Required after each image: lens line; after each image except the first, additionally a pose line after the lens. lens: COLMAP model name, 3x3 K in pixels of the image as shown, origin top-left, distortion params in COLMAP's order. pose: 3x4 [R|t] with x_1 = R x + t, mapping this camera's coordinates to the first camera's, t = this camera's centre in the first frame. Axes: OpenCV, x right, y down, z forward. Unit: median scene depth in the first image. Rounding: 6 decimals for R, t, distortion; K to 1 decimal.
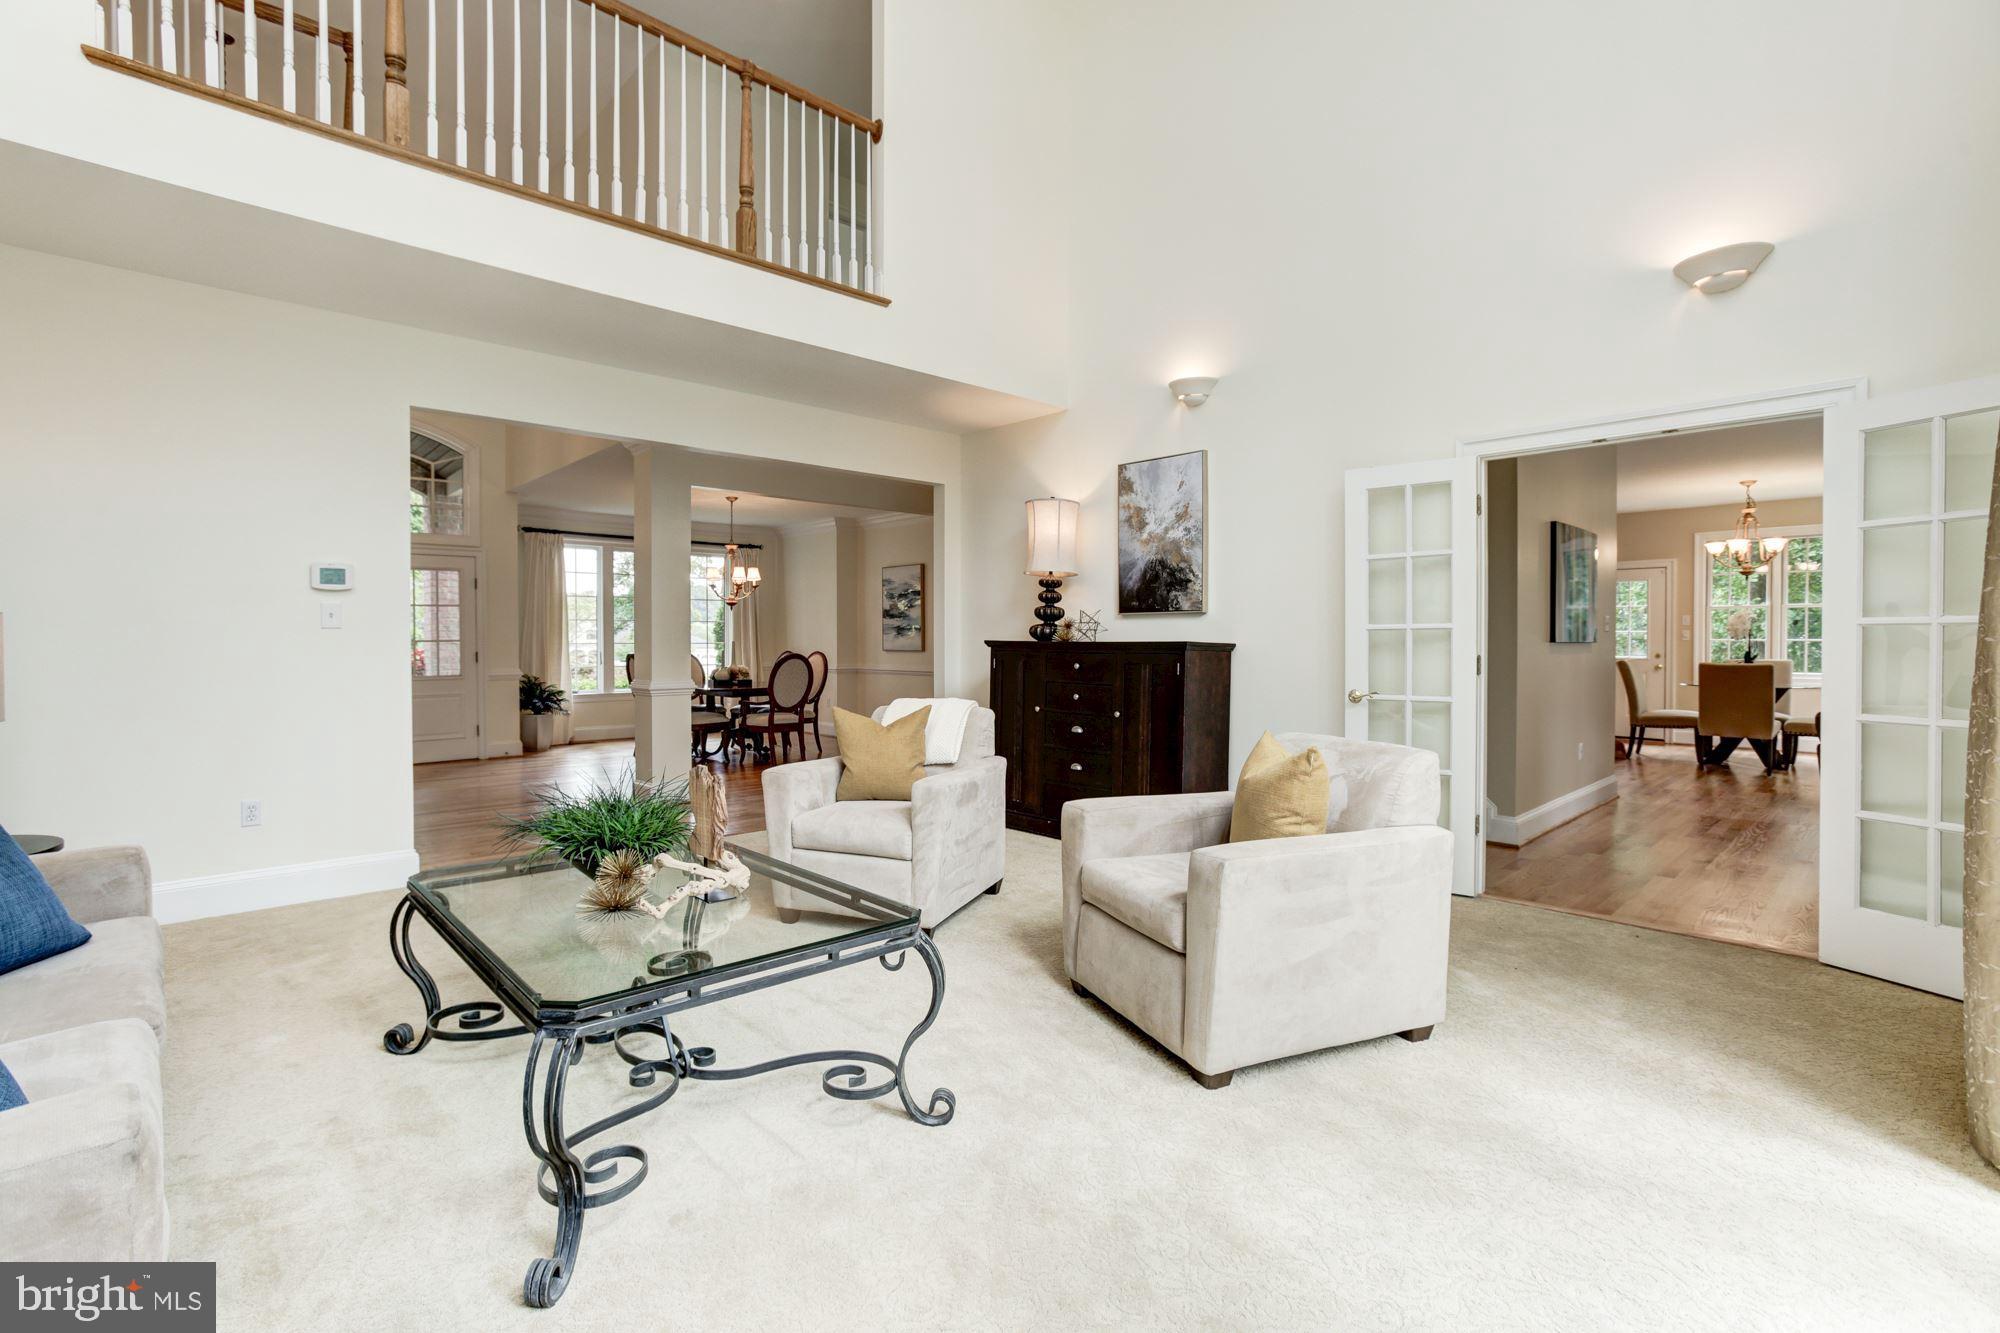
lens RADIAL K [[912.8, 0, 994.2], [0, 912.8, 656.1], [0, 0, 1]] dist [-0.044053, 0.021505]
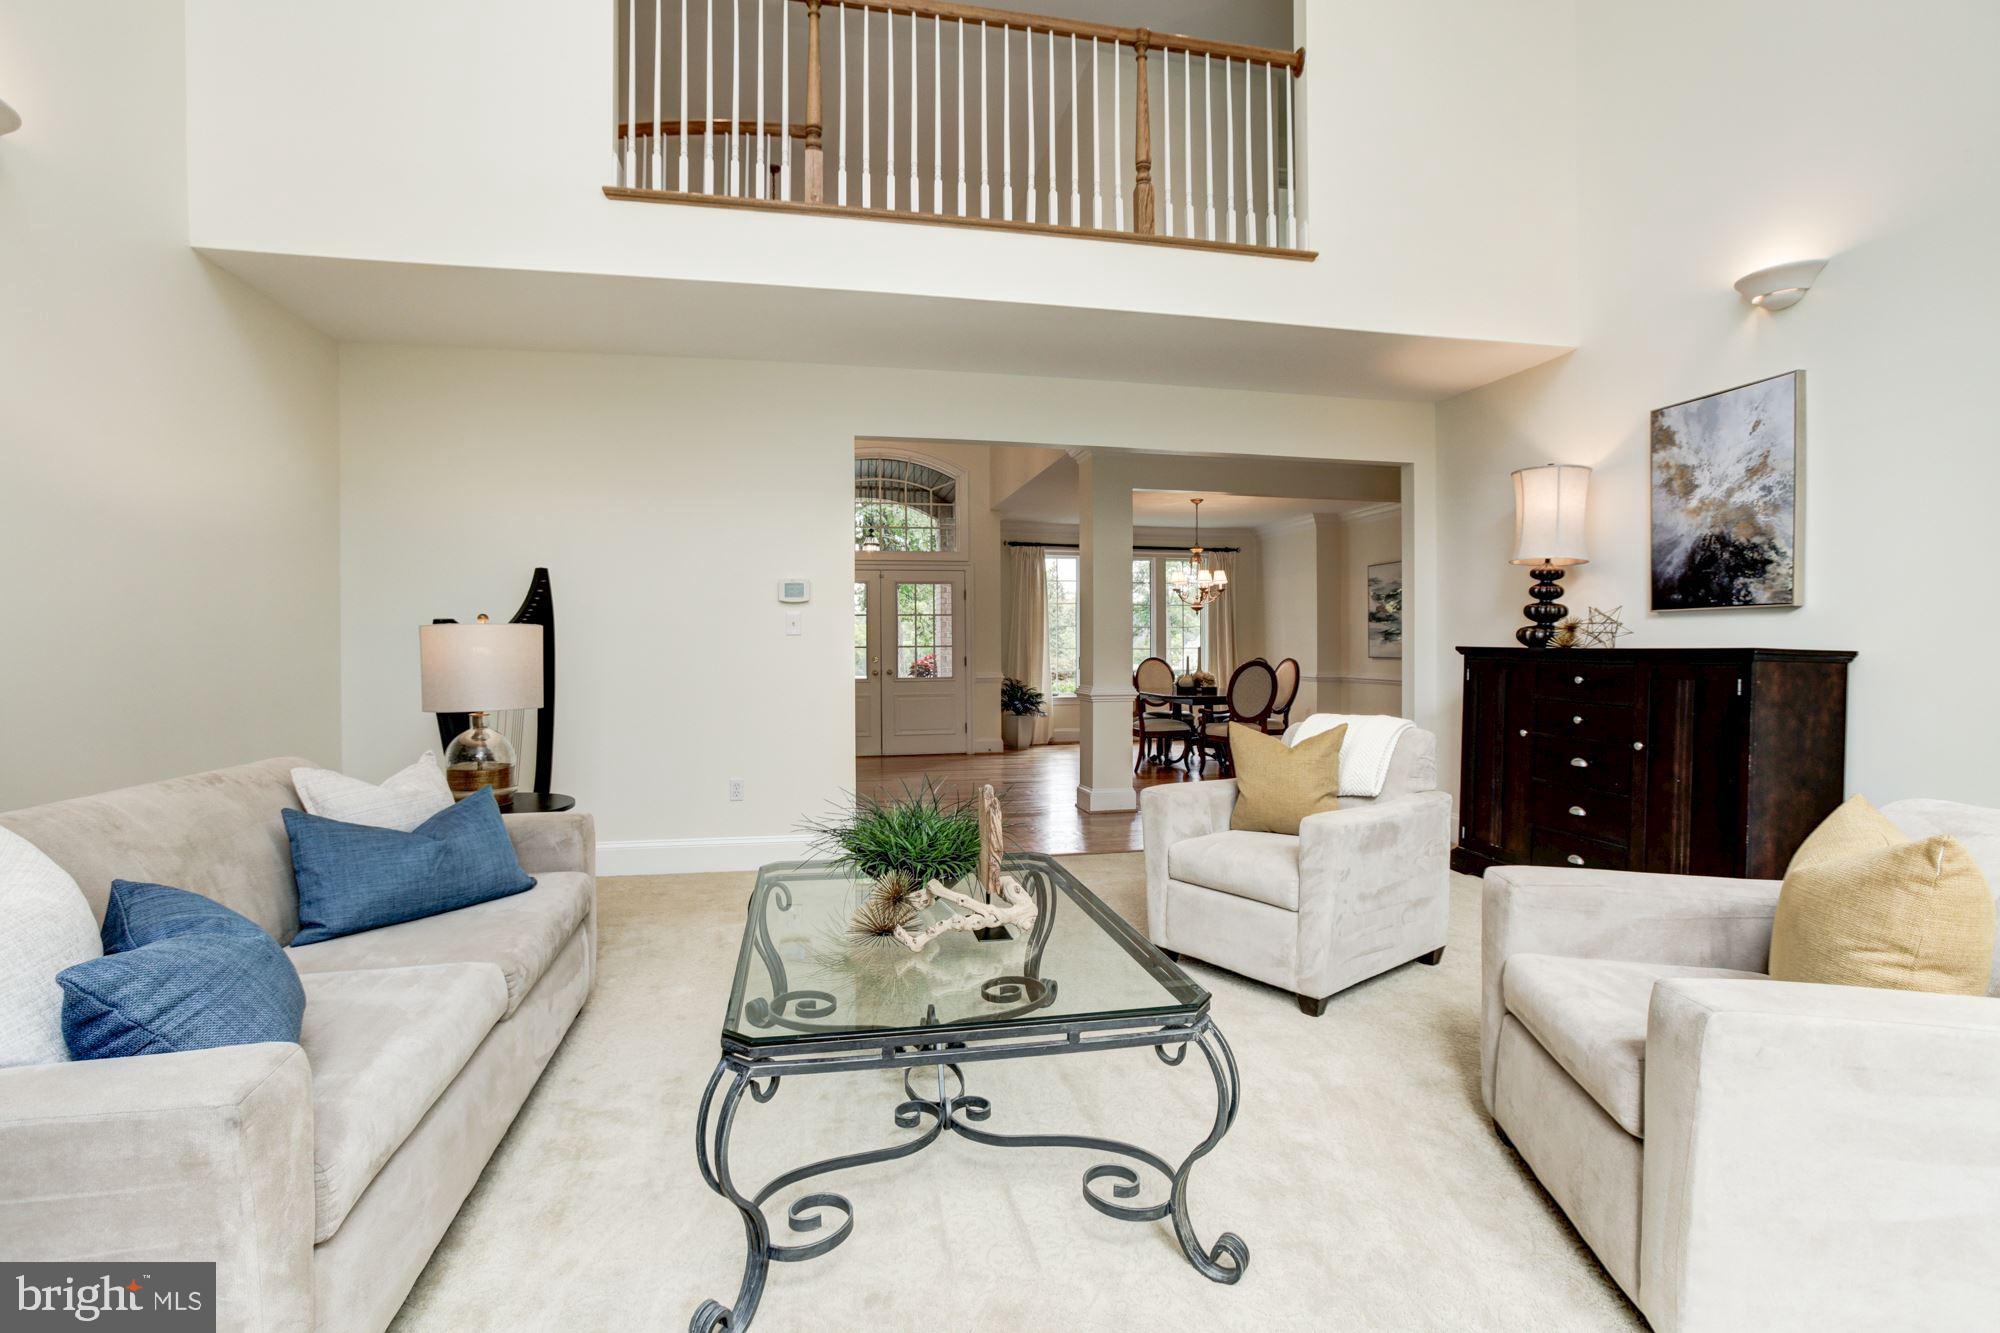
lens RADIAL K [[912.8, 0, 967.8], [0, 912.8, 656.9], [0, 0, 1]] dist [-0.044053, 0.021505]
pose [[0.846216, 0.006111, -0.532805, 0.064603], [-0.009281, 0.999952, -0.003272, -0.001570], [0.532759, 0.007714, 0.846232, 0.099941]]
